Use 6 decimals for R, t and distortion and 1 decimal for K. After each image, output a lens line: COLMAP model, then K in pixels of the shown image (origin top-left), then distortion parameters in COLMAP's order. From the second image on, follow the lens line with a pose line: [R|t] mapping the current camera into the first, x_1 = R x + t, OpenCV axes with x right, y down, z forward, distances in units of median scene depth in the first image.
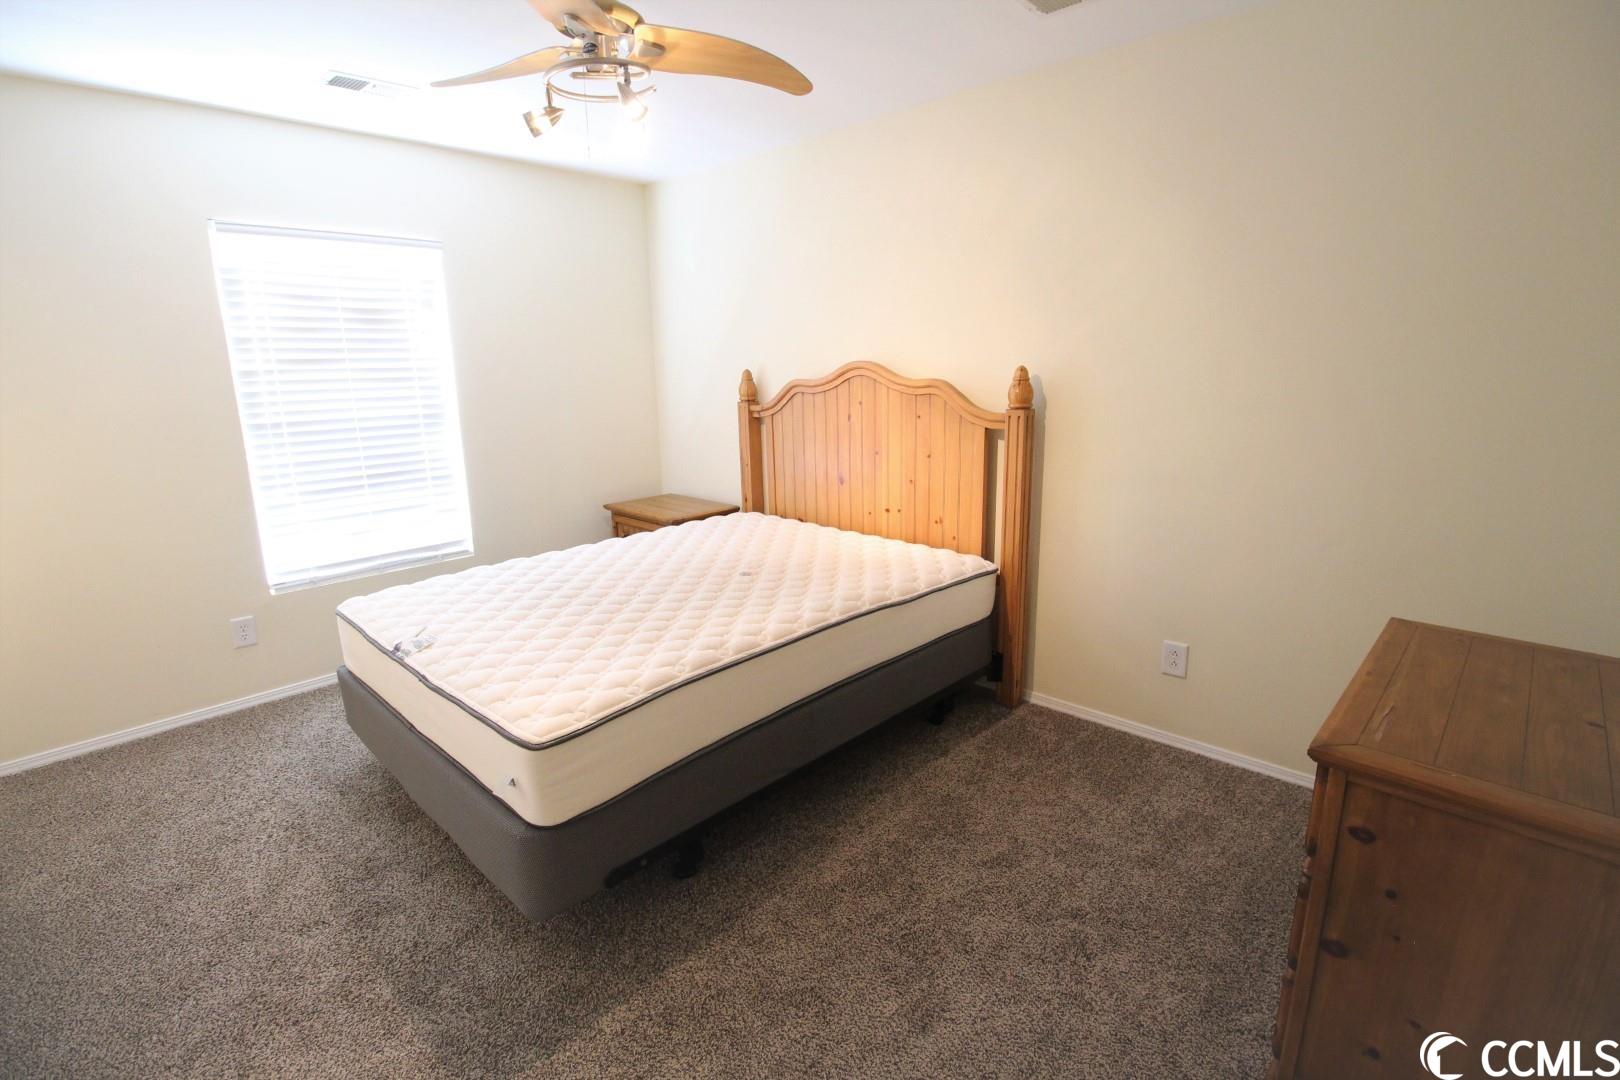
lens RADIAL K [[751.9, 0, 805.8], [0, 751.9, 539.0], [0, 0, 1]] dist [-0.005364, -0.008601]
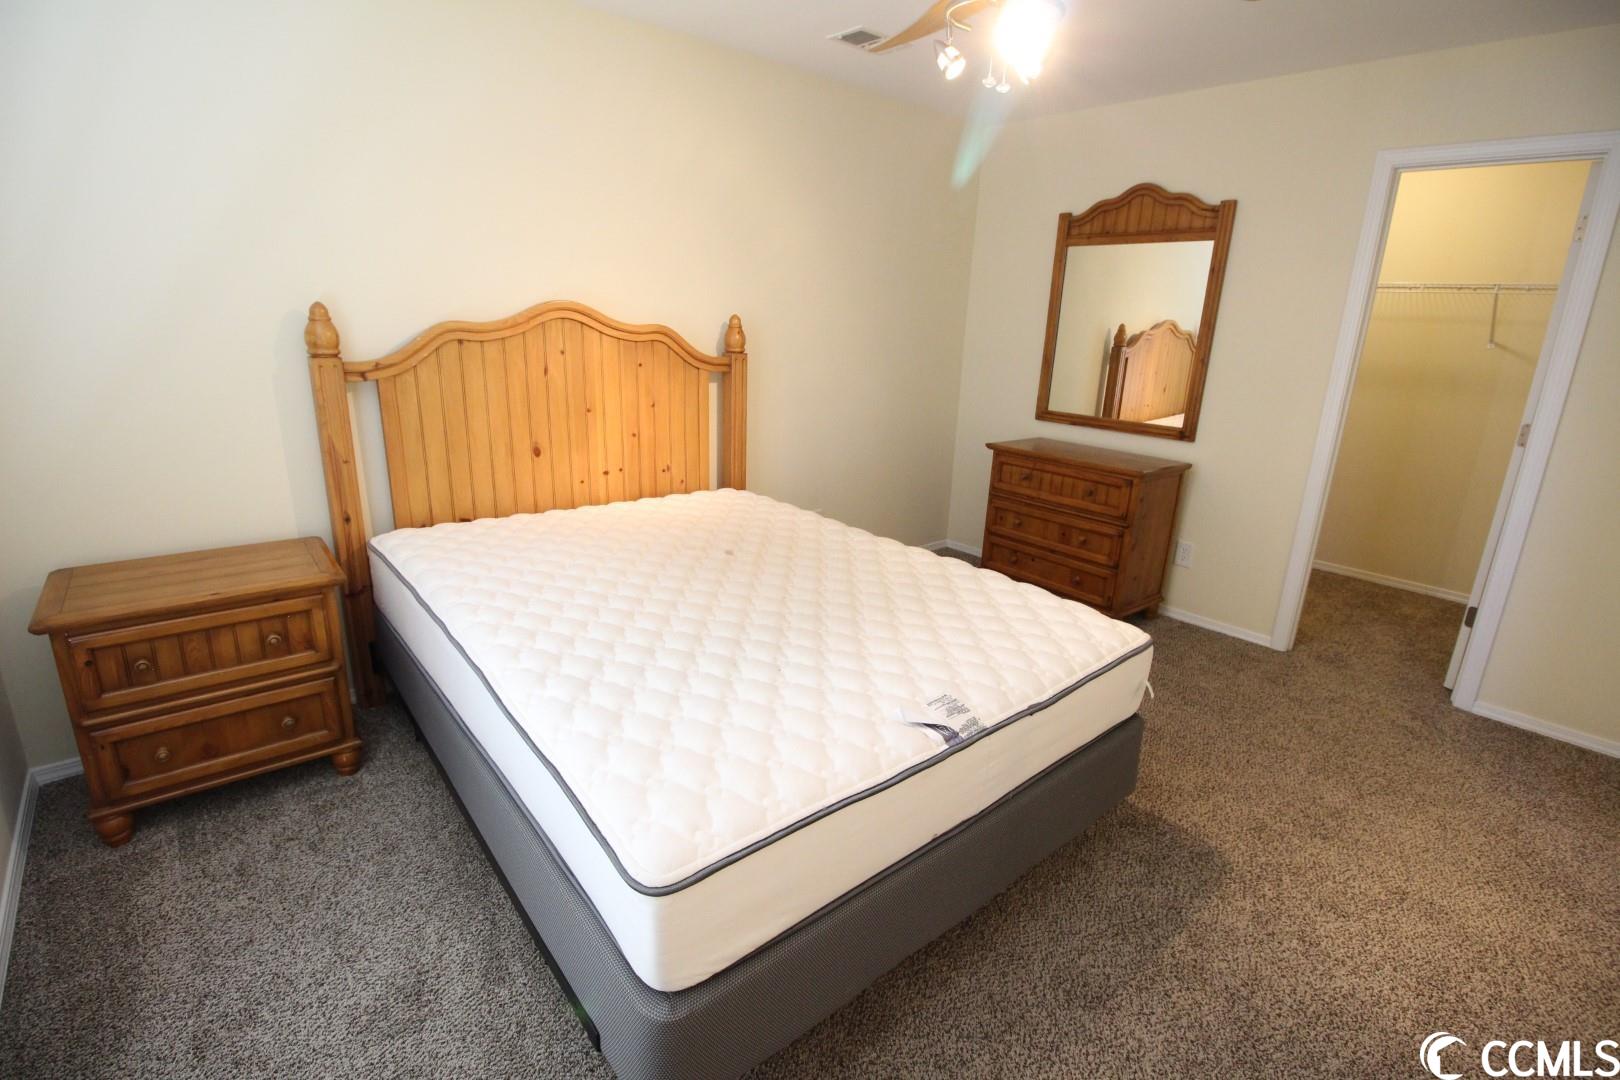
lens RADIAL K [[751.9, 0, 803.7], [0, 751.9, 536.8], [0, 0, 1]] dist [-0.005364, -0.008601]
pose [[0.127192, -0.263638, 0.956199, -0.761612], [0.188850, 0.952831, 0.237589, -0.137786], [-0.973734, 0.150359, 0.170981, 0.648526]]
